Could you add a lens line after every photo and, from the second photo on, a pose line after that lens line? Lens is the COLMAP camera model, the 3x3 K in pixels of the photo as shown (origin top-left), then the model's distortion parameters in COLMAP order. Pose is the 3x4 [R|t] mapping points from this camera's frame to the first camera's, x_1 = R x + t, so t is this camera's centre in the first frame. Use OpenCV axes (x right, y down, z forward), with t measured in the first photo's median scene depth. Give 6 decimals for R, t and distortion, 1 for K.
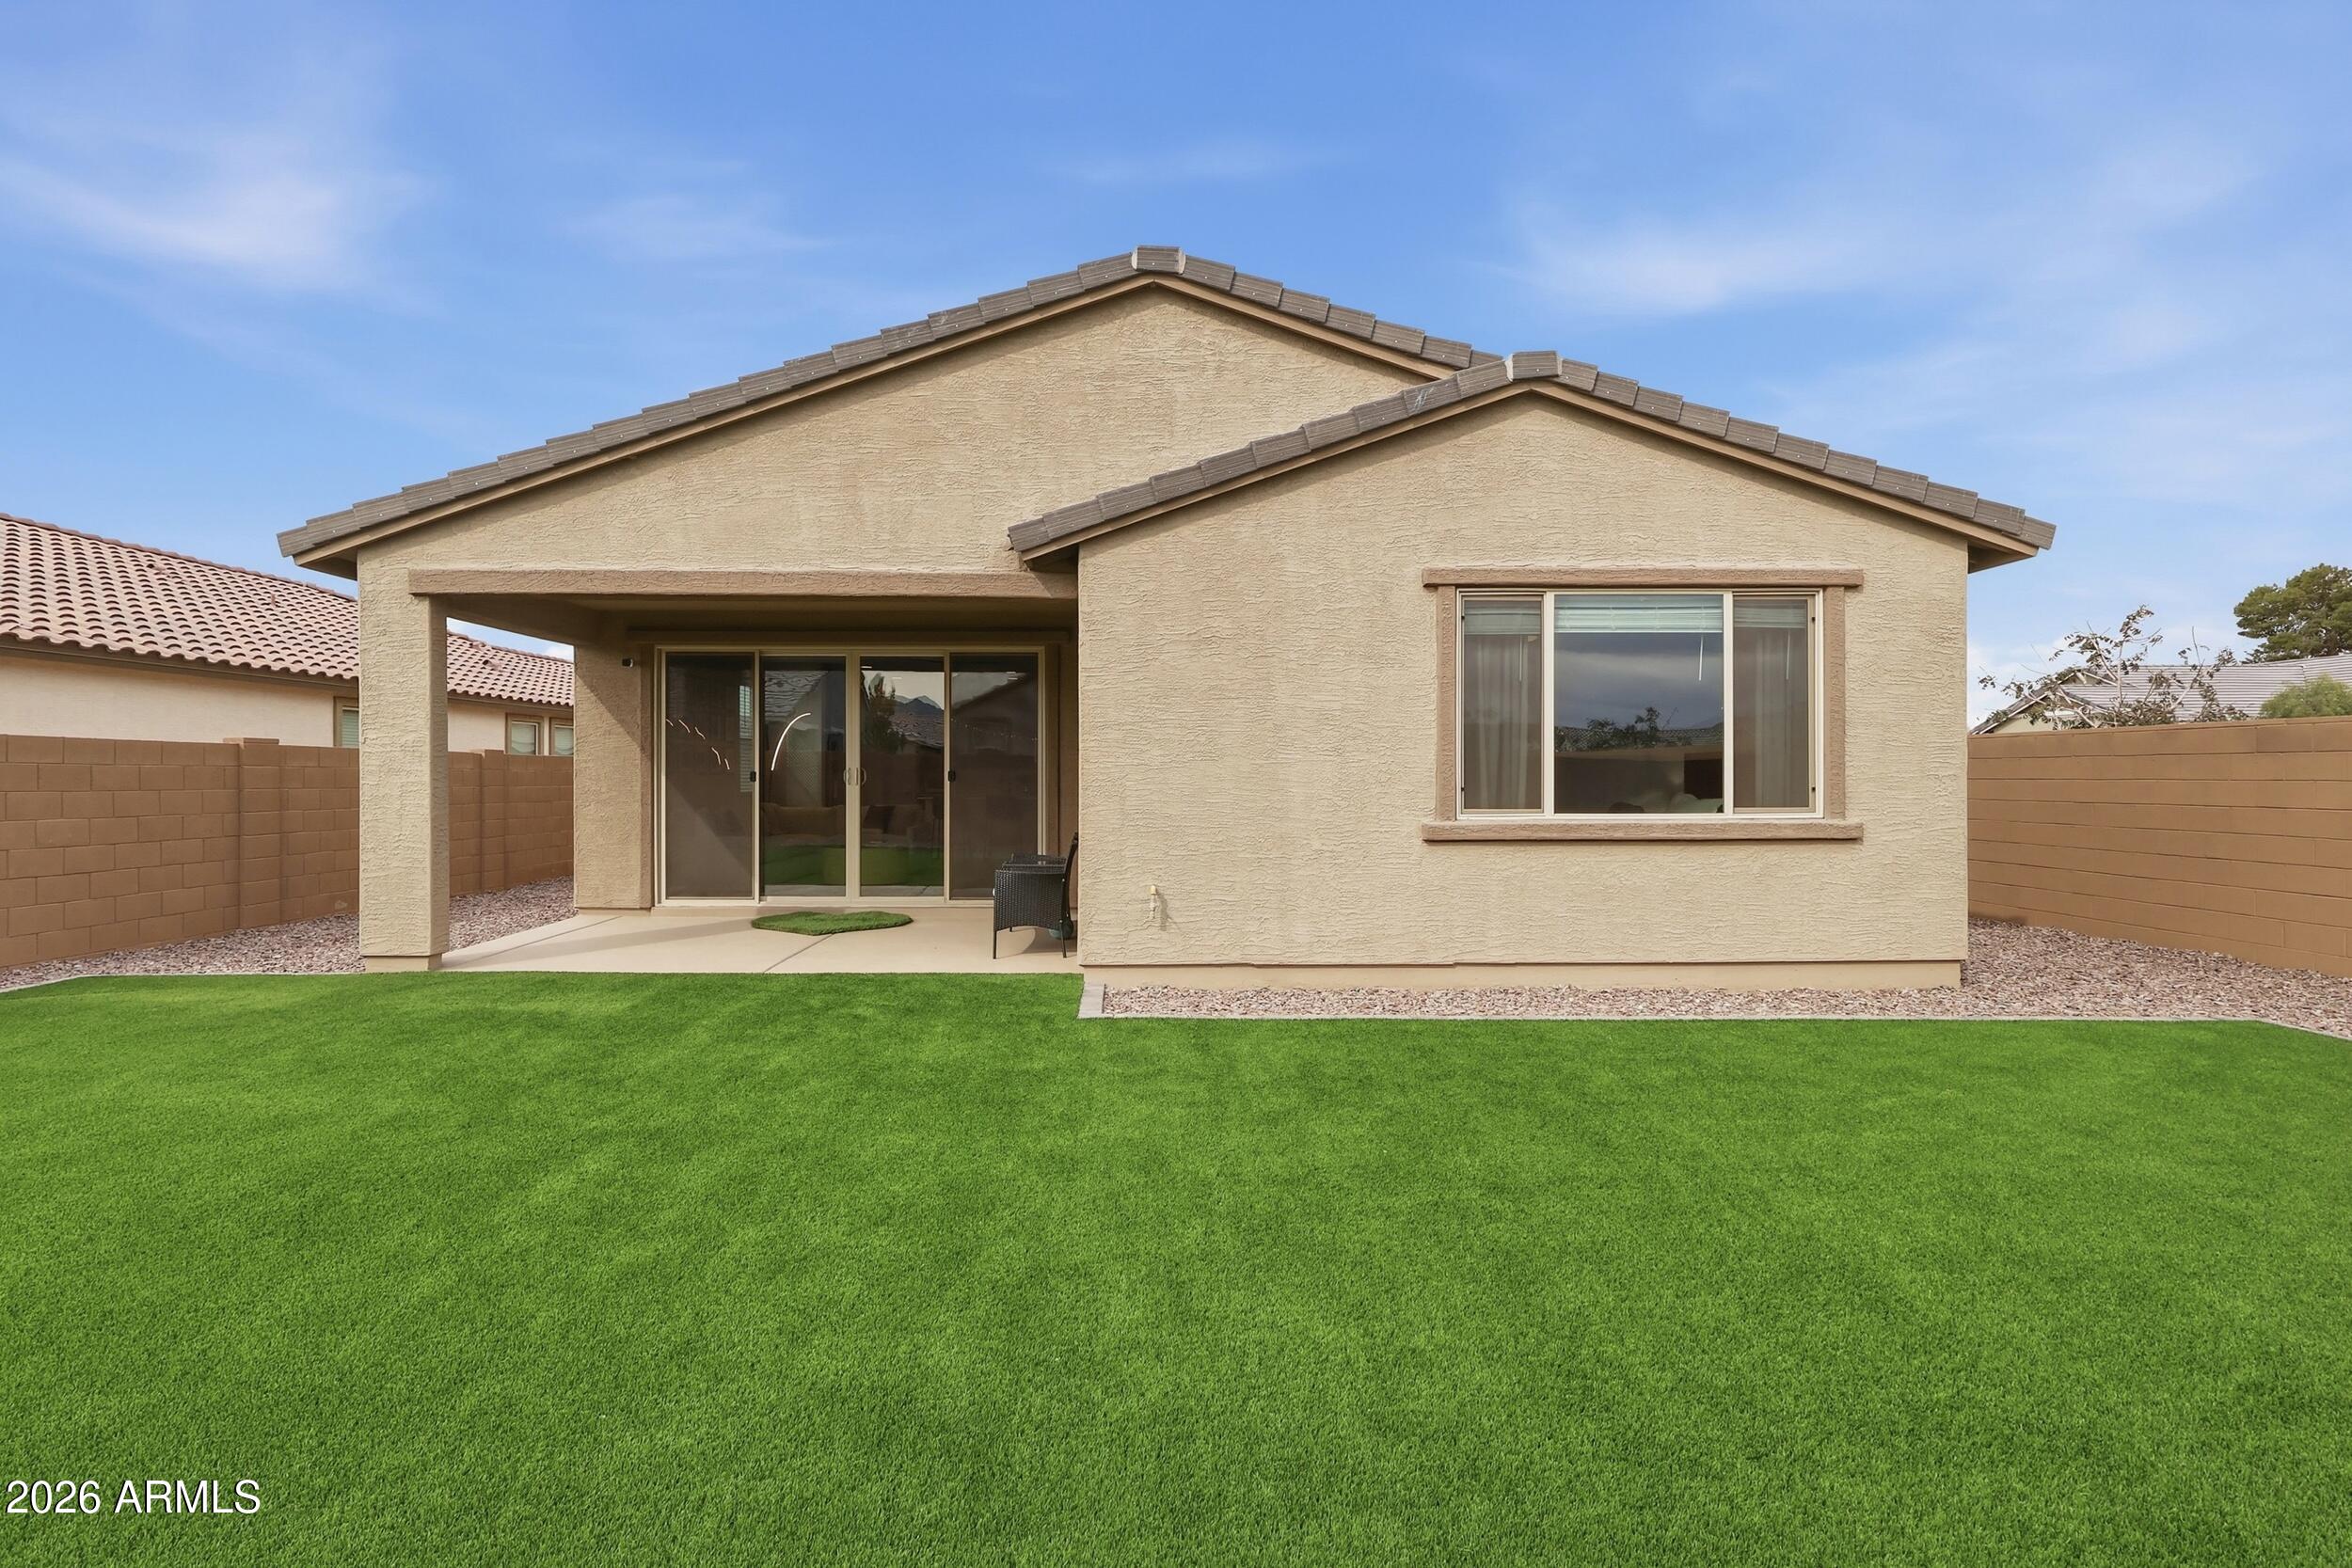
lens RADIAL K [[1109.5, 0, 1174.6], [0, 1109.5, 779.5], [0, 0, 1]] dist [-0.002530, -0.002000]
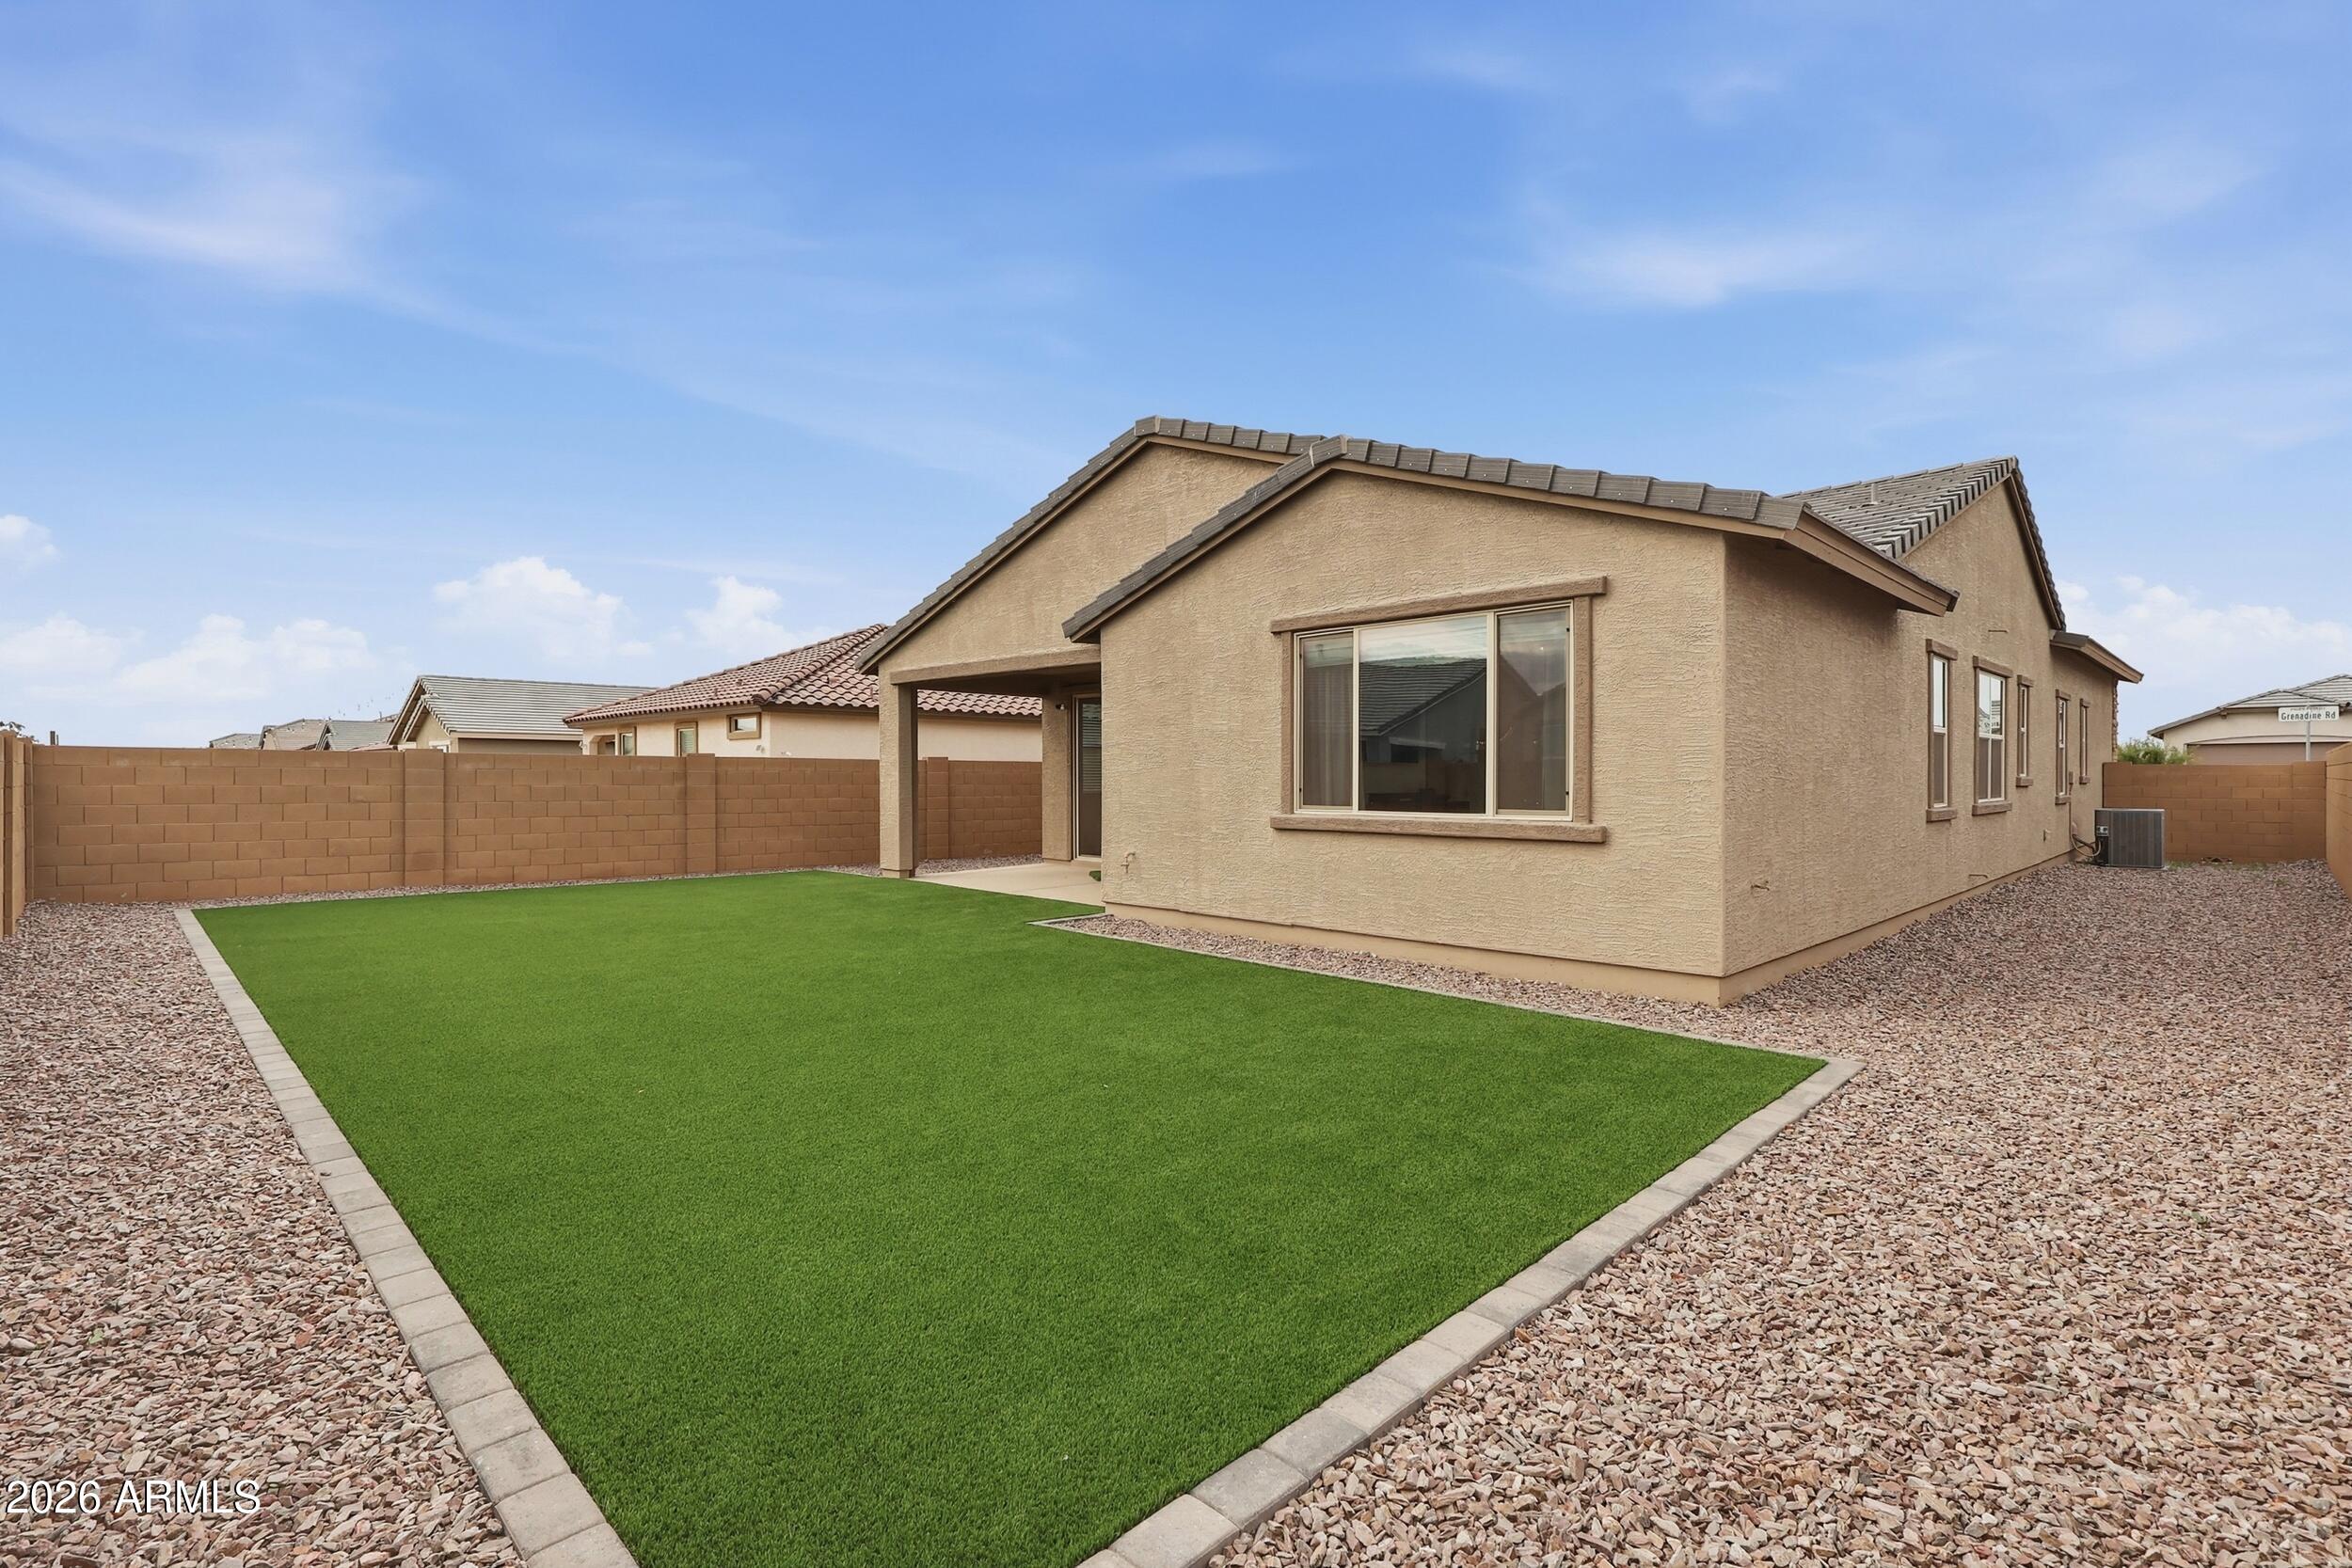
lens RADIAL K [[1109.5, 0, 1162.3], [0, 1109.5, 779.1], [0, 0, 1]] dist [-0.002530, -0.002000]
pose [[0.683260, 0.003603, -0.730166, 1.081847], [-0.007427, 0.999970, -0.002016, 0.000153], [0.730138, 0.006800, 0.683266, 0.013102]]
